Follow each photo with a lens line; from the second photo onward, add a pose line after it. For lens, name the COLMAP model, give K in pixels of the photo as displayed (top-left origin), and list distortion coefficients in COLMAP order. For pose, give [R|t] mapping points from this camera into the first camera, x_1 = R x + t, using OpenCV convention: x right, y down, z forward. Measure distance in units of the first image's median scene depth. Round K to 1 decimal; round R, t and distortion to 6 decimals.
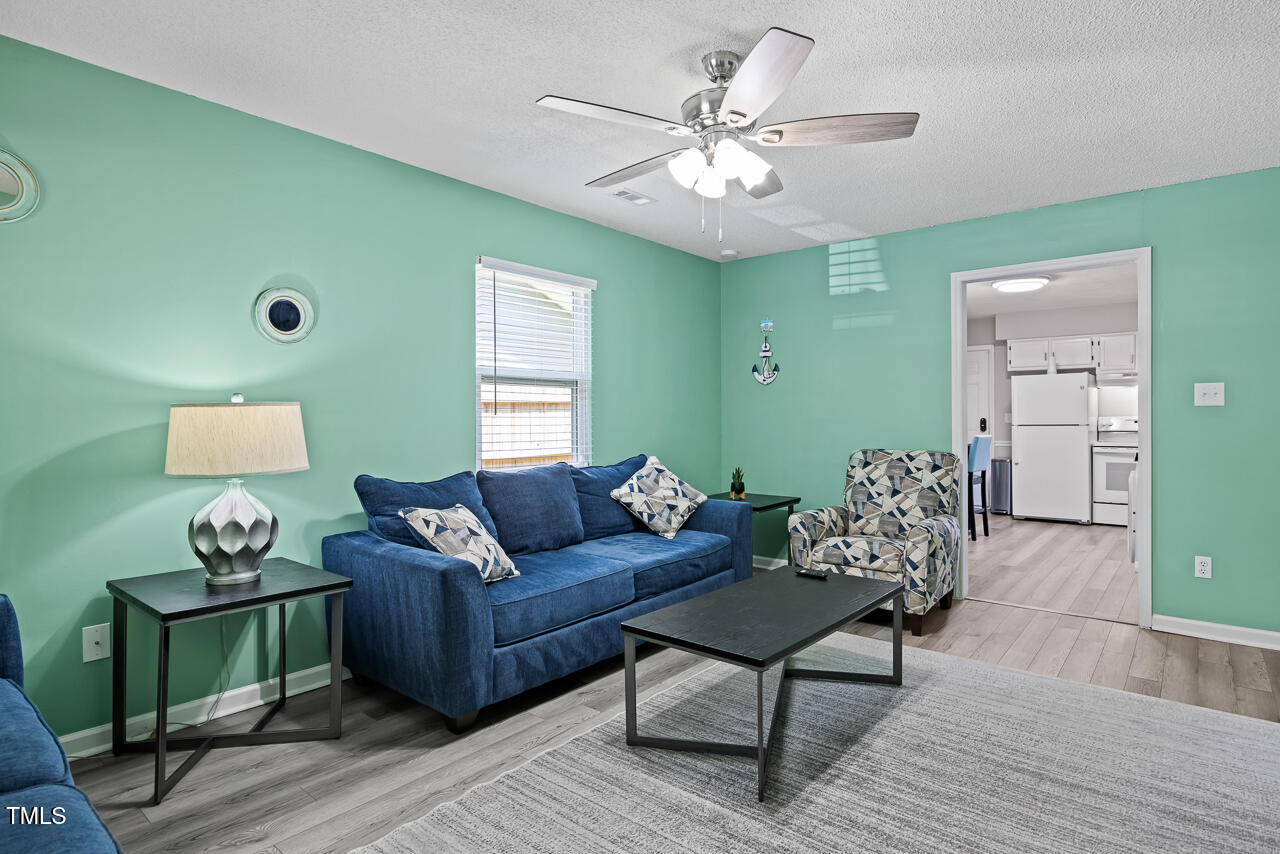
lens RADIAL K [[661.9, 0, 640.0], [0, 661.9, 427.0], [0, 0, 1]] dist [-0.005401, -0.000780]
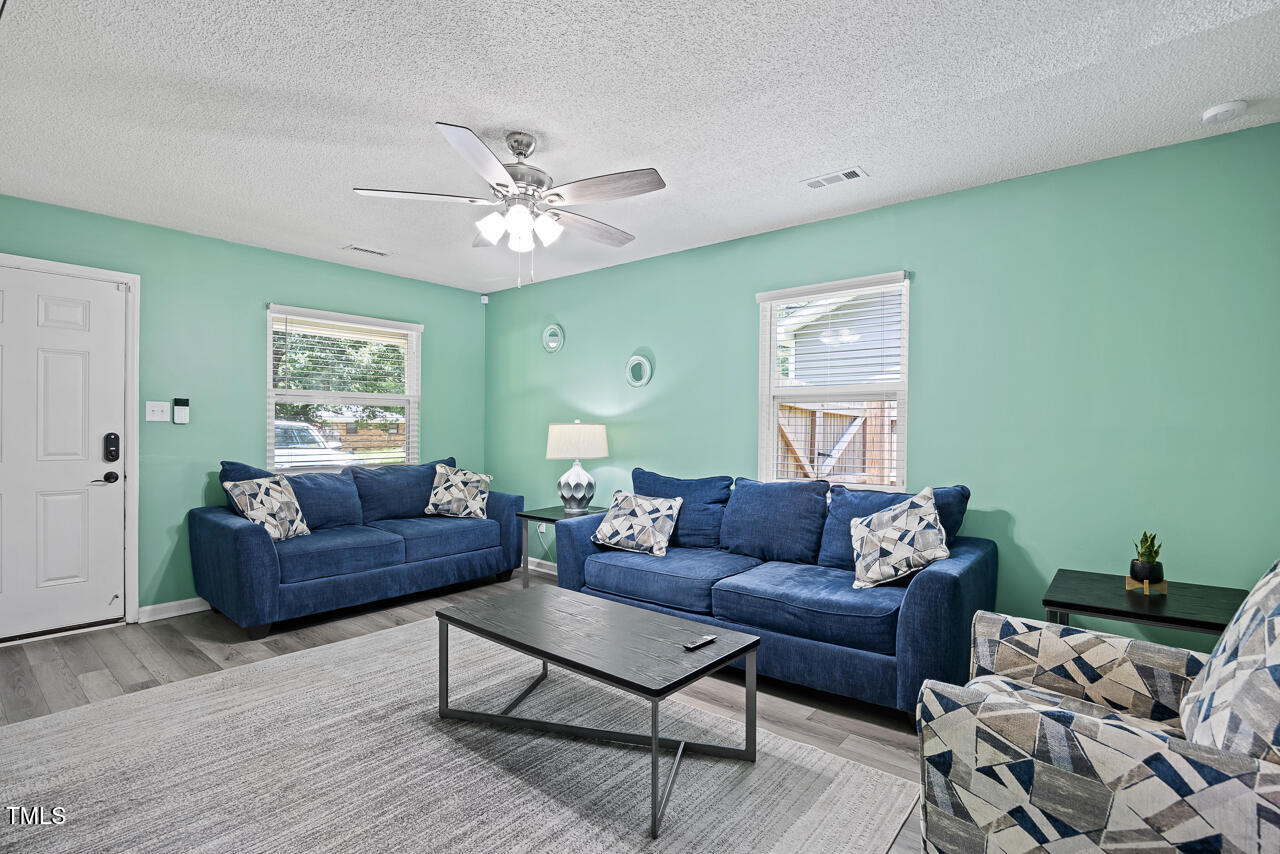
lens RADIAL K [[598.8, 0, 640.0], [0, 598.8, 427.0], [0, 0, 1]] dist [0.000647, -0.000198]
pose [[0.021255, -0.004711, -0.999763, 0.996296], [-0.023039, 0.999721, -0.005200, -0.017019], [0.999509, 0.023144, 0.021140, 0.965803]]
